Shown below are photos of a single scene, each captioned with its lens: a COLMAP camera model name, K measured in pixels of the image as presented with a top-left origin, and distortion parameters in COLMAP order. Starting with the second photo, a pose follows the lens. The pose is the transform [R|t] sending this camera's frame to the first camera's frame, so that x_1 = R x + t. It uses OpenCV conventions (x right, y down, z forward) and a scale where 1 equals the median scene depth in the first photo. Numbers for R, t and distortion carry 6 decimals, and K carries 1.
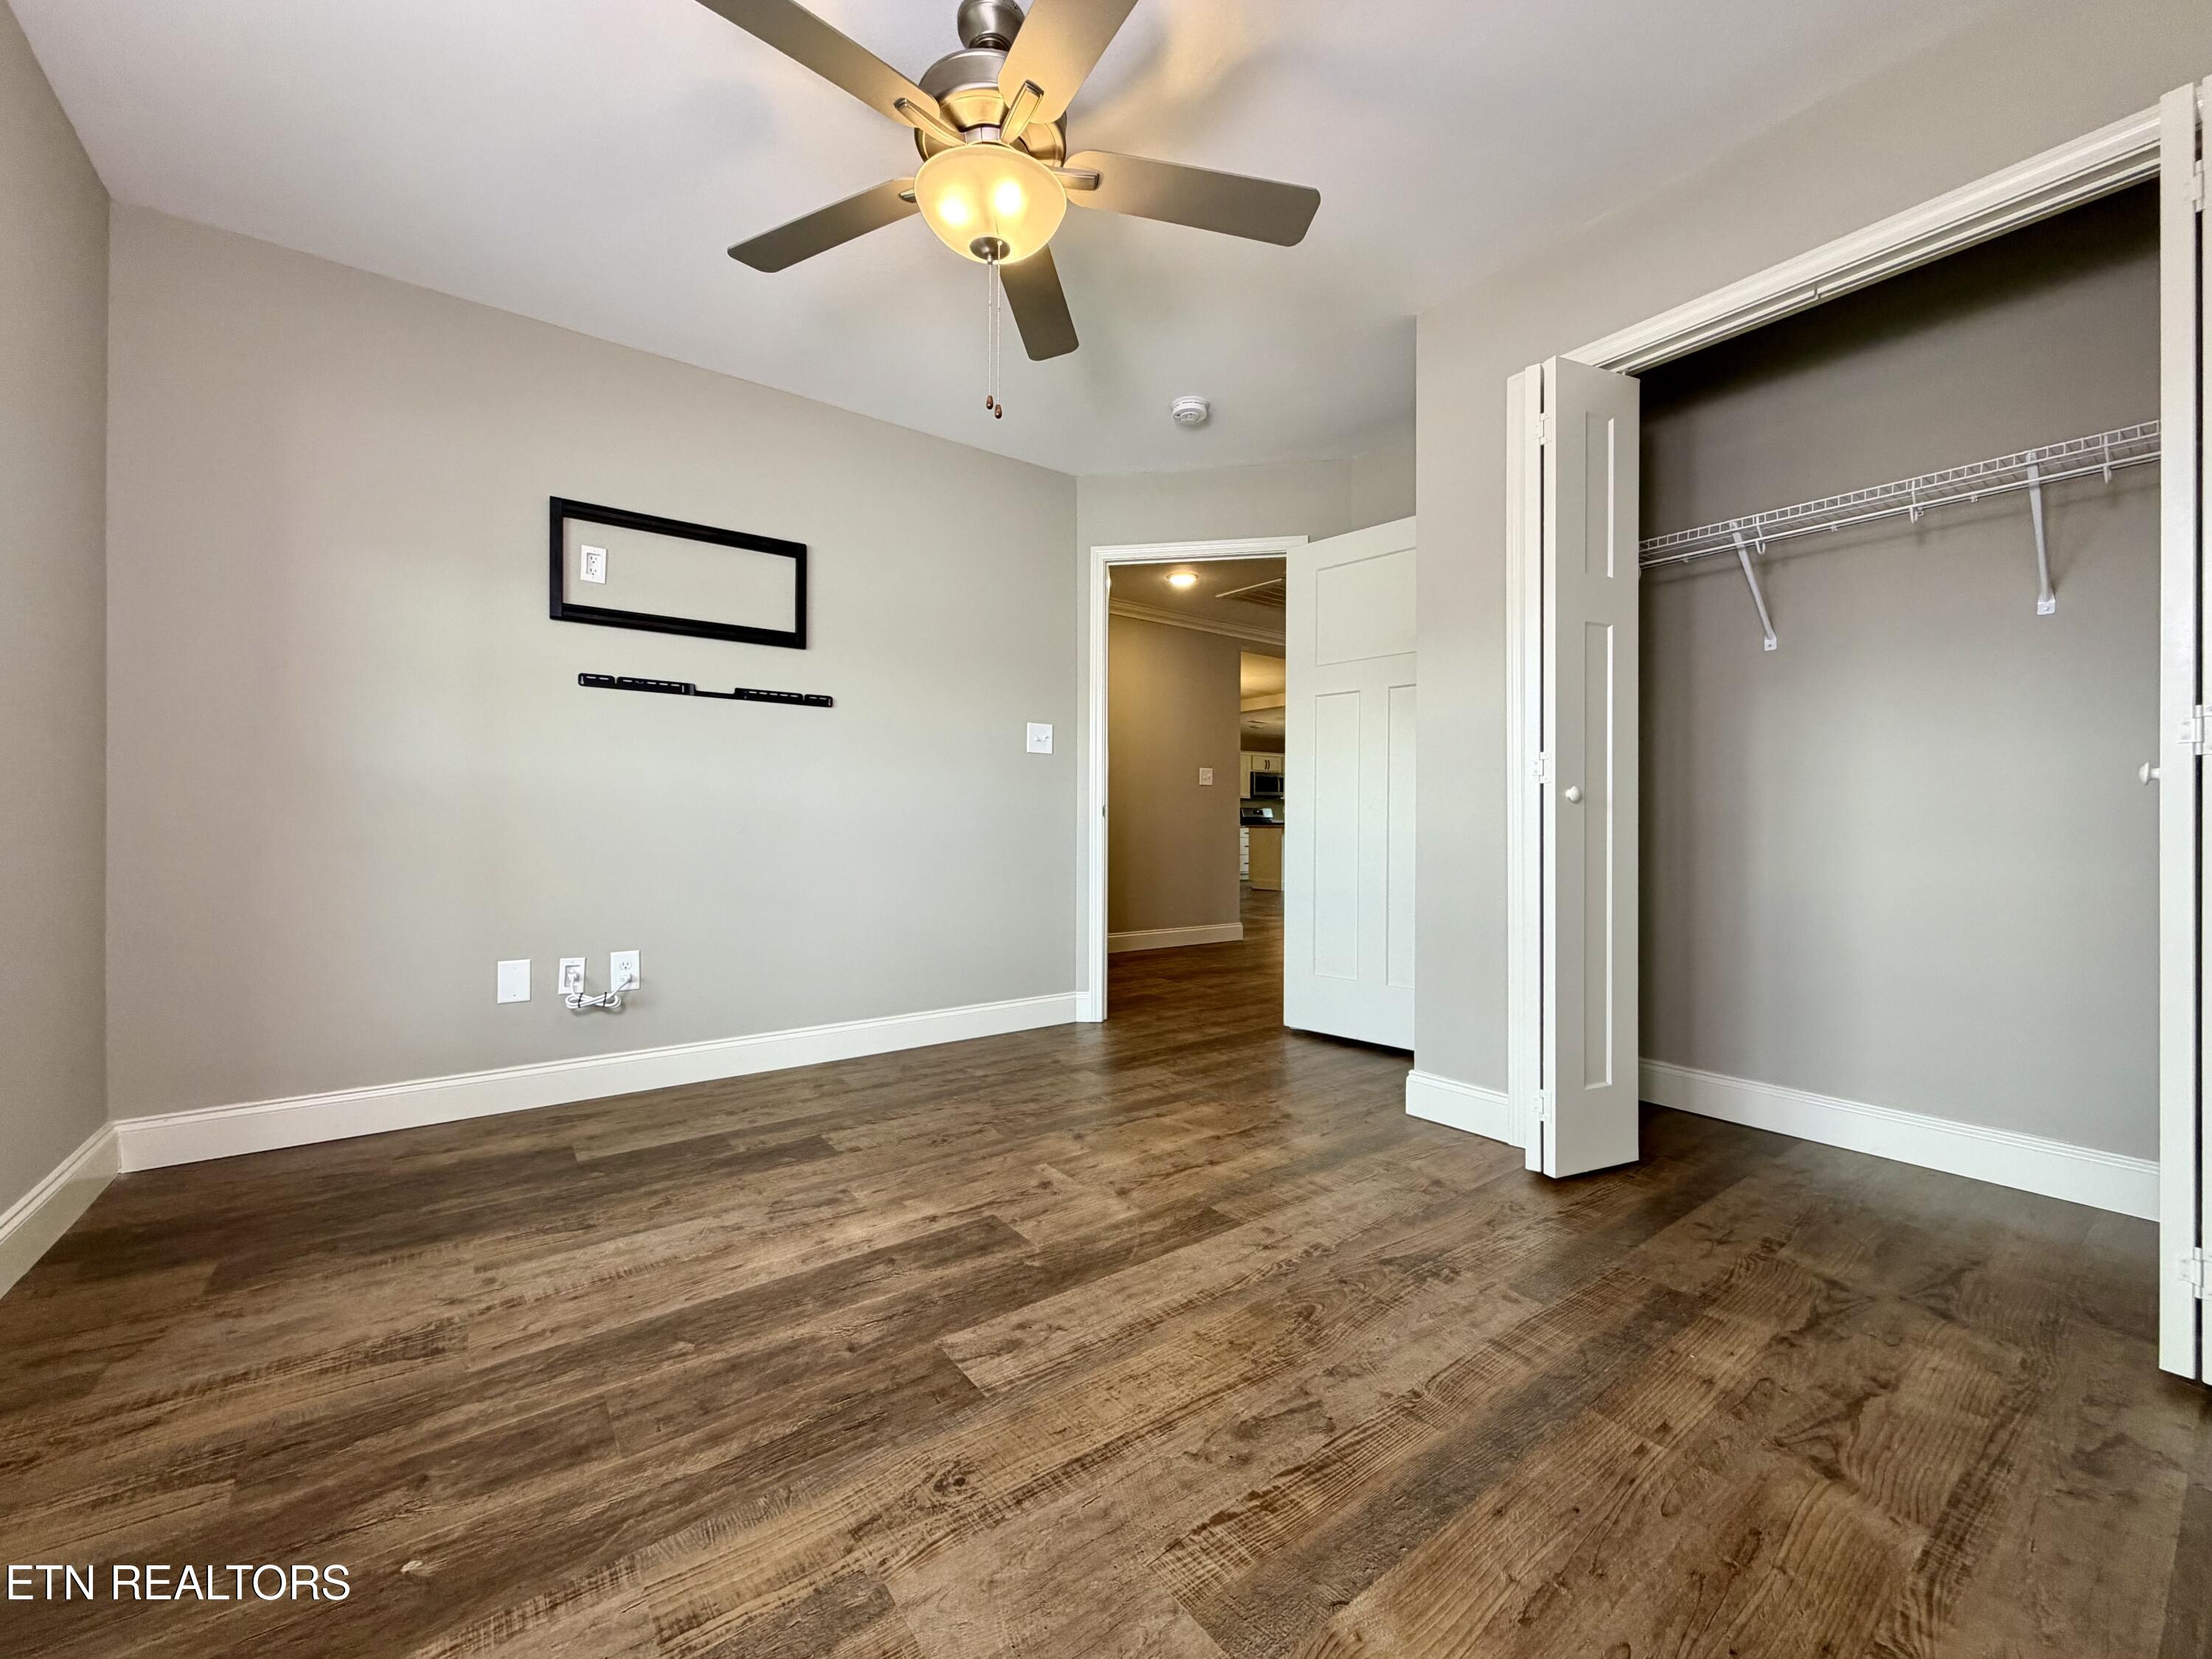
lens RADIAL K [[878.8, 0, 1112.3], [0, 878.8, 828.8], [0, 0, 1]] dist [0.000001, 0.000426]
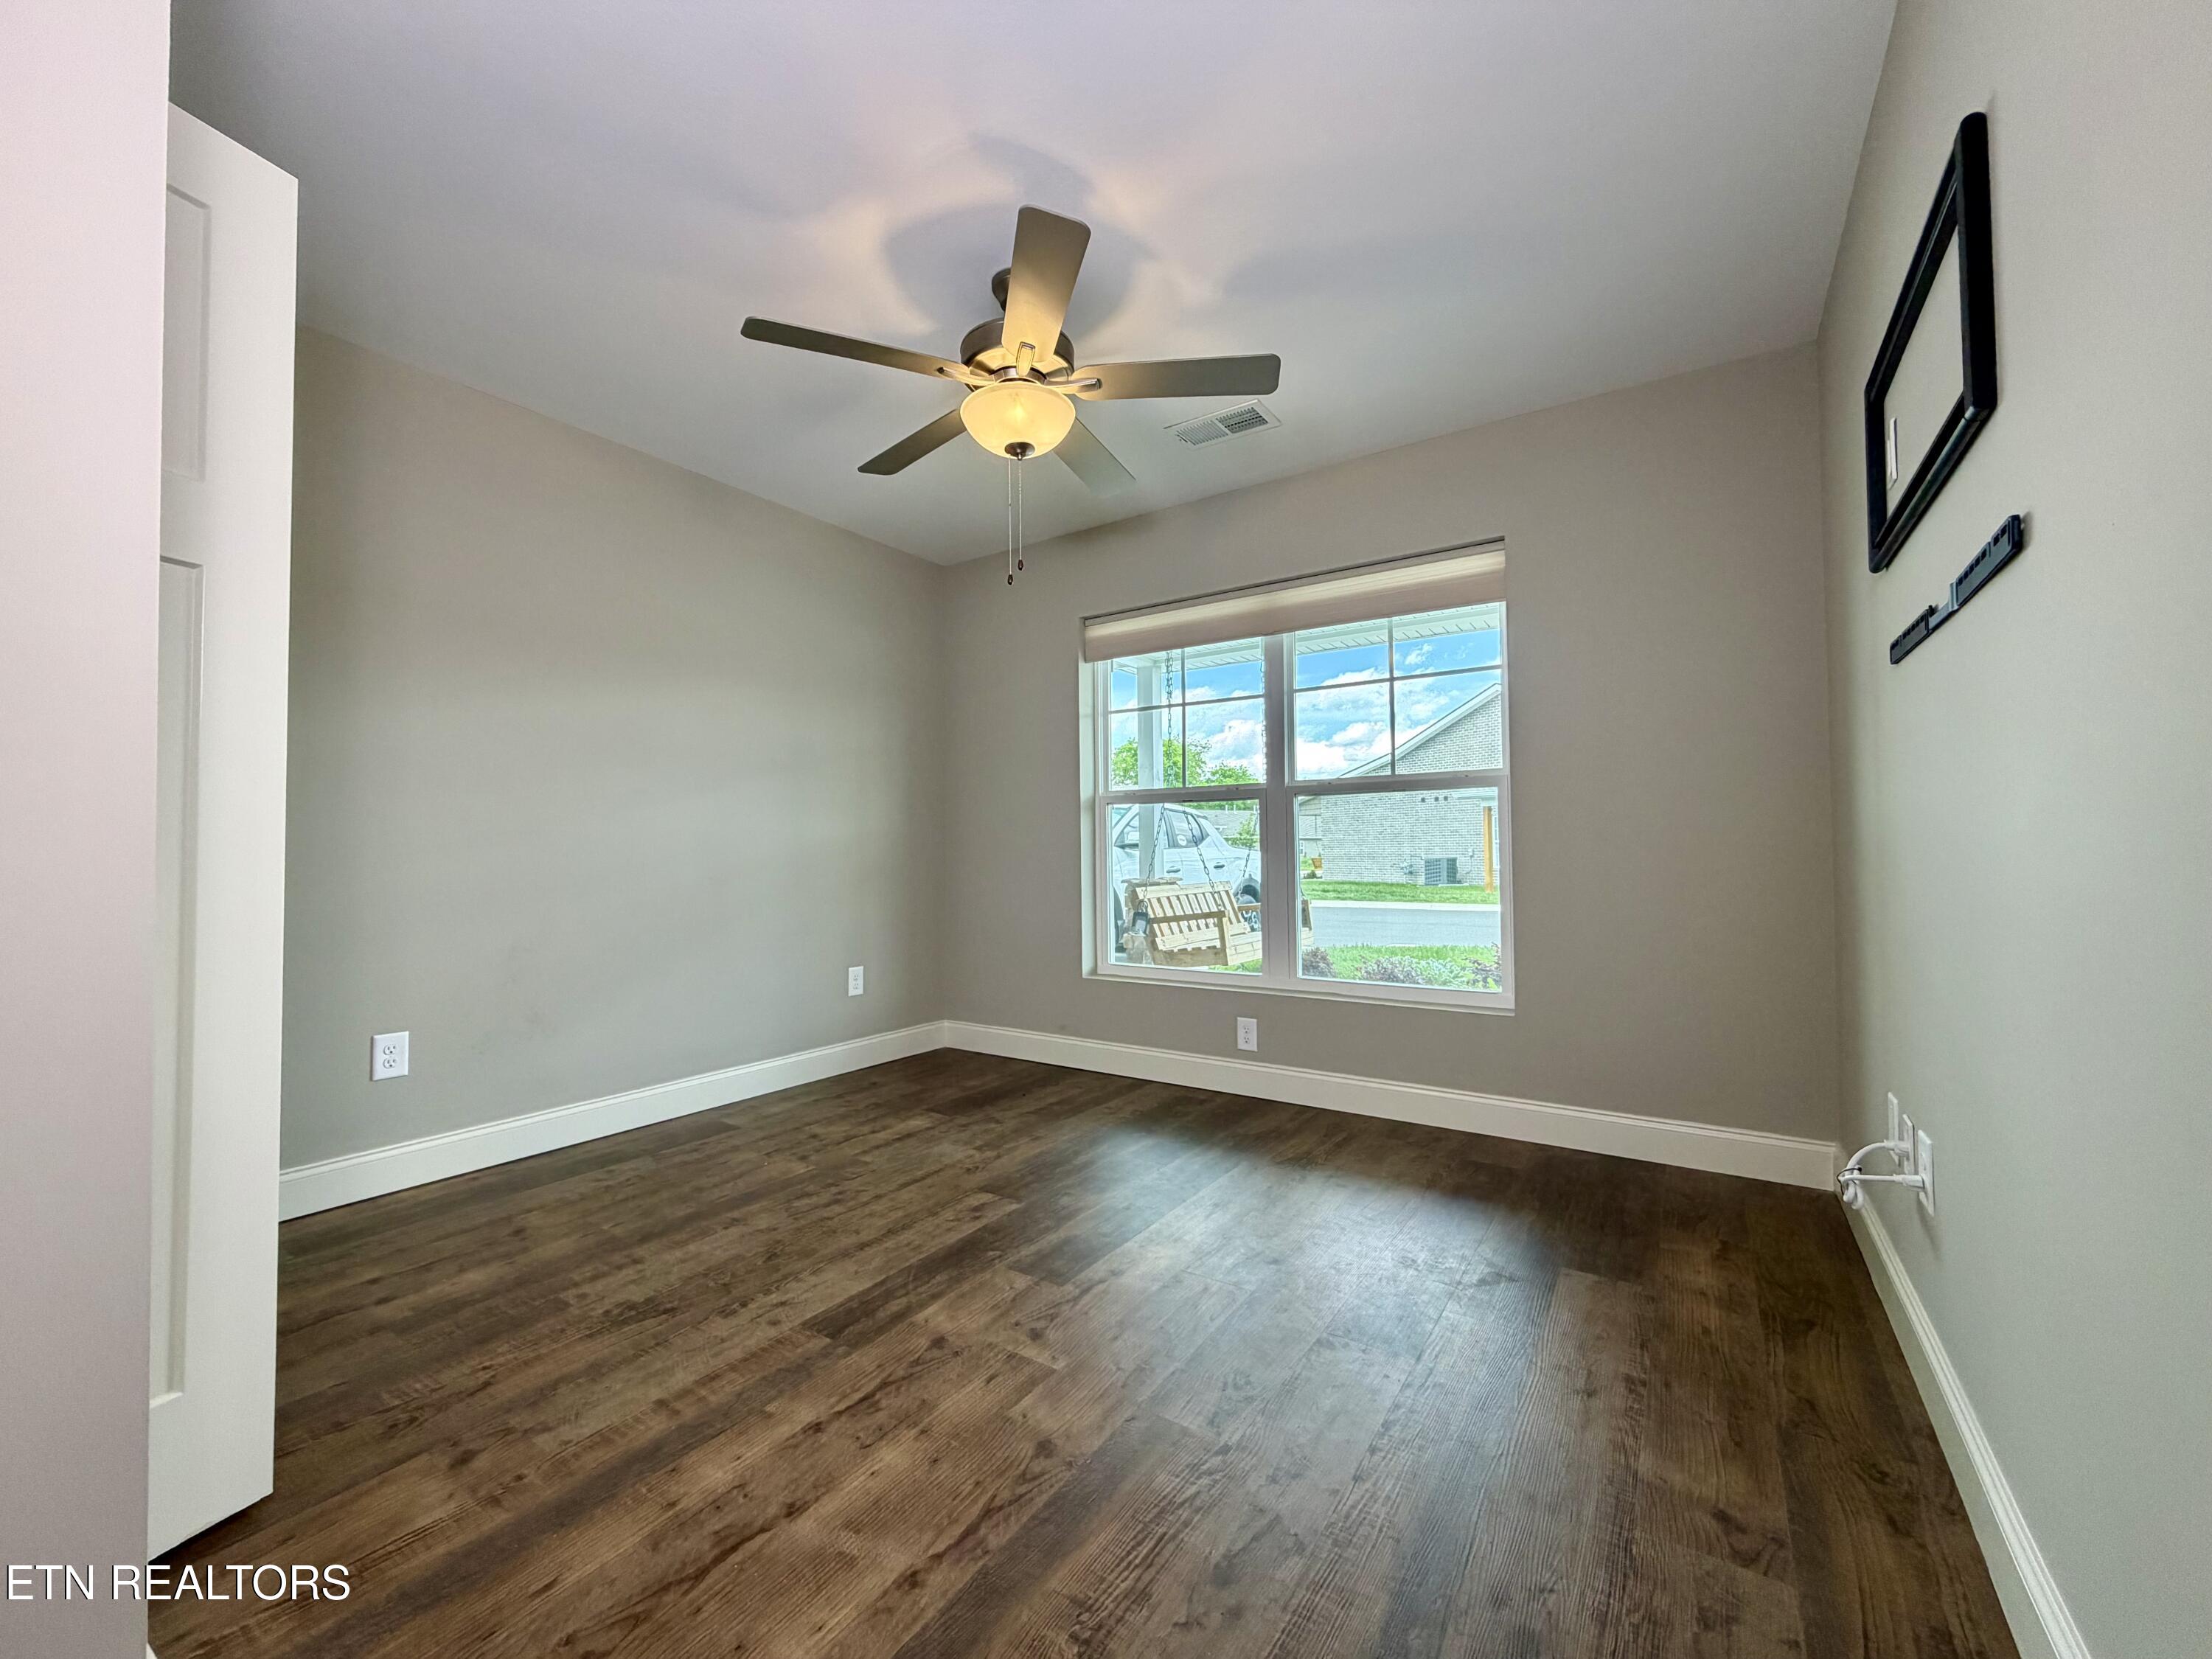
lens RADIAL K [[878.8, 0, 1105.1], [0, 878.8, 827.1], [0, 0, 1]] dist [0.000001, 0.000426]
pose [[-0.945323, -0.004599, -0.326103, 0.156268], [0.003449, 0.999704, -0.024096, -0.061899], [0.326117, -0.023903, -0.945027, 2.105318]]
